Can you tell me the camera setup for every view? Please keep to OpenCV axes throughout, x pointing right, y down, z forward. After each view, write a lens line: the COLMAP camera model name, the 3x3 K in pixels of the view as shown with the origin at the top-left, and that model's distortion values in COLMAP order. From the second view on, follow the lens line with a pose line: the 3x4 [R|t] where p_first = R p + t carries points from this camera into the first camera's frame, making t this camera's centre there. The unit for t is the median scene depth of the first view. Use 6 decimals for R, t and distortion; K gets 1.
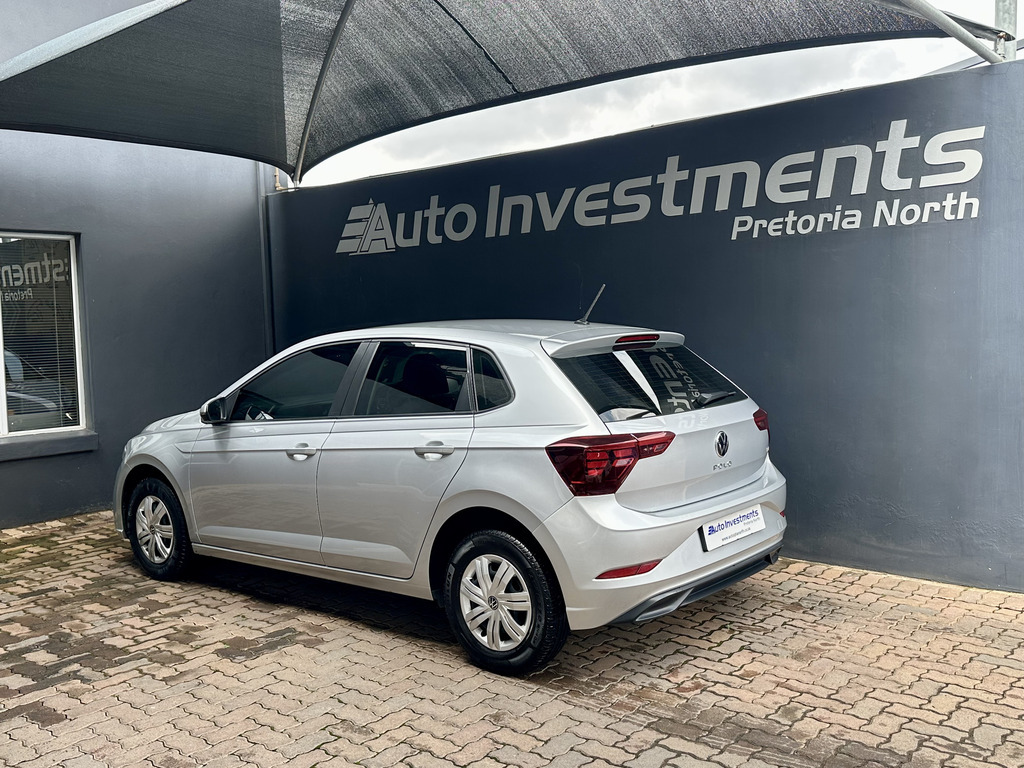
lens RADIAL K [[973.4, 0, 513.9], [0, 973.4, 383.5], [0, 0, 1]] dist [0.038414, 0.000000]
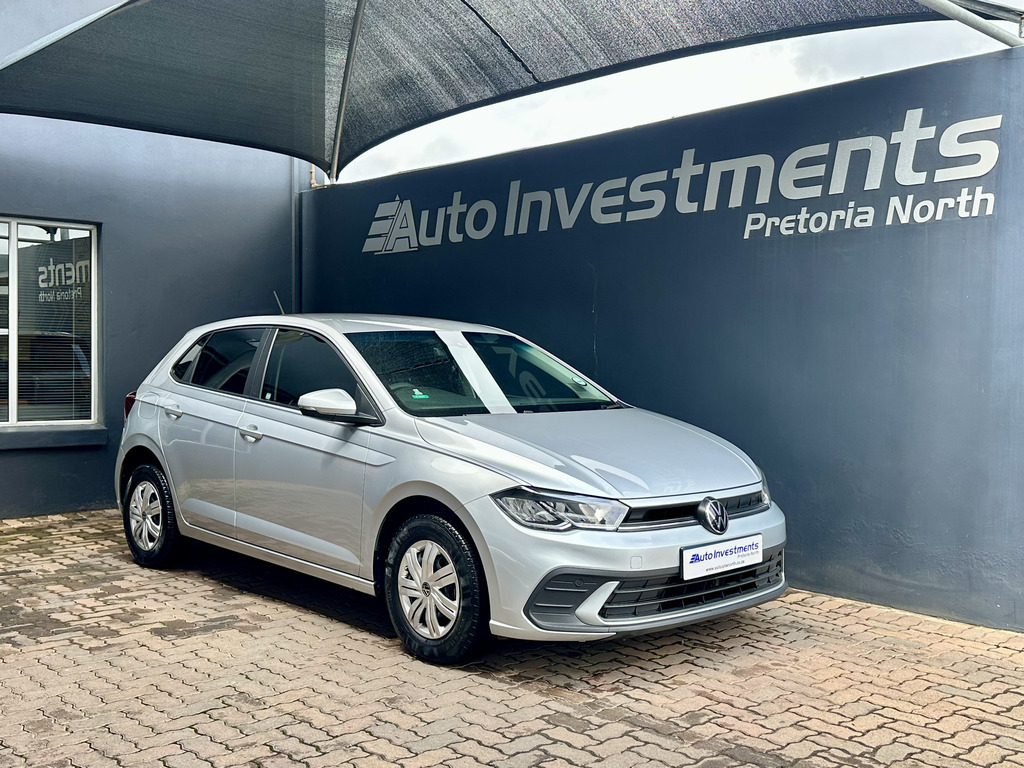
lens RADIAL K [[1102.3, 0, 510.1], [0, 1102.3, 383.5], [0, 0, 1]] dist [0.058135, 0.000000]
pose [[0.991442, 0.039984, -0.124277, 0.150314], [-0.044873, 0.998315, -0.036793, 0.040899], [0.122597, 0.042055, 0.991565, -0.064547]]
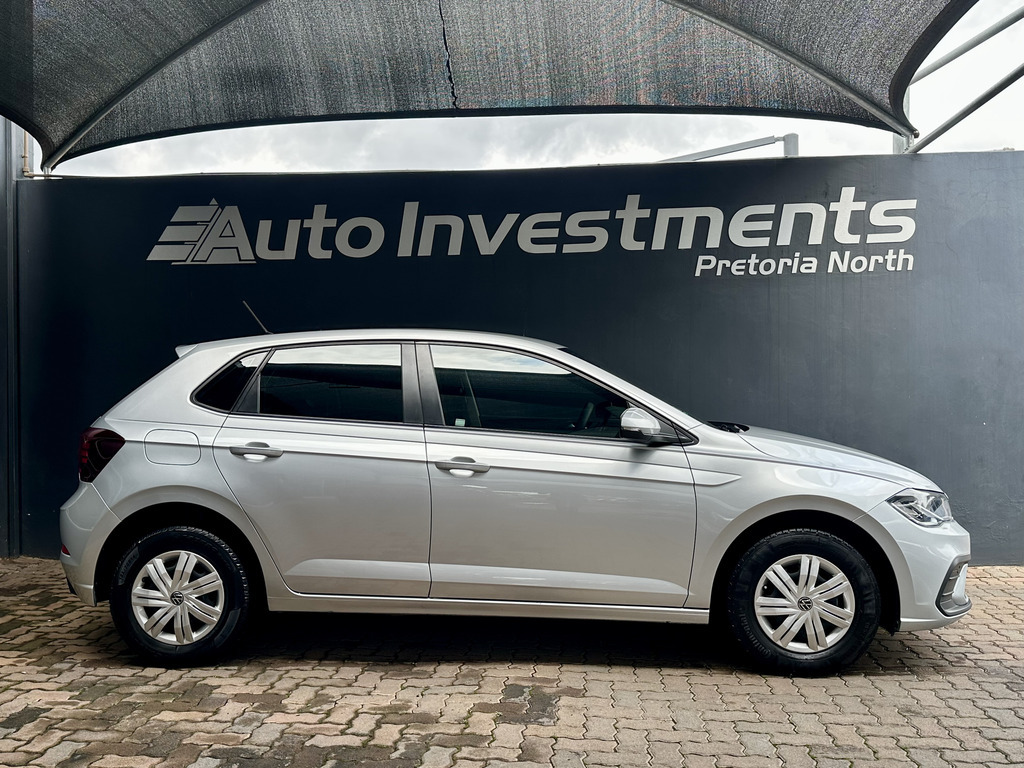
lens RADIAL K [[946.9, 0, 510.8], [0, 946.9, 388.2], [0, 0, 1]] dist [0.076116, 0.000000]
pose [[0.804304, 0.020269, 0.593873, -0.620496], [0.025022, 0.997376, -0.067928, 0.049320], [-0.593691, 0.069495, 0.801686, 0.297706]]
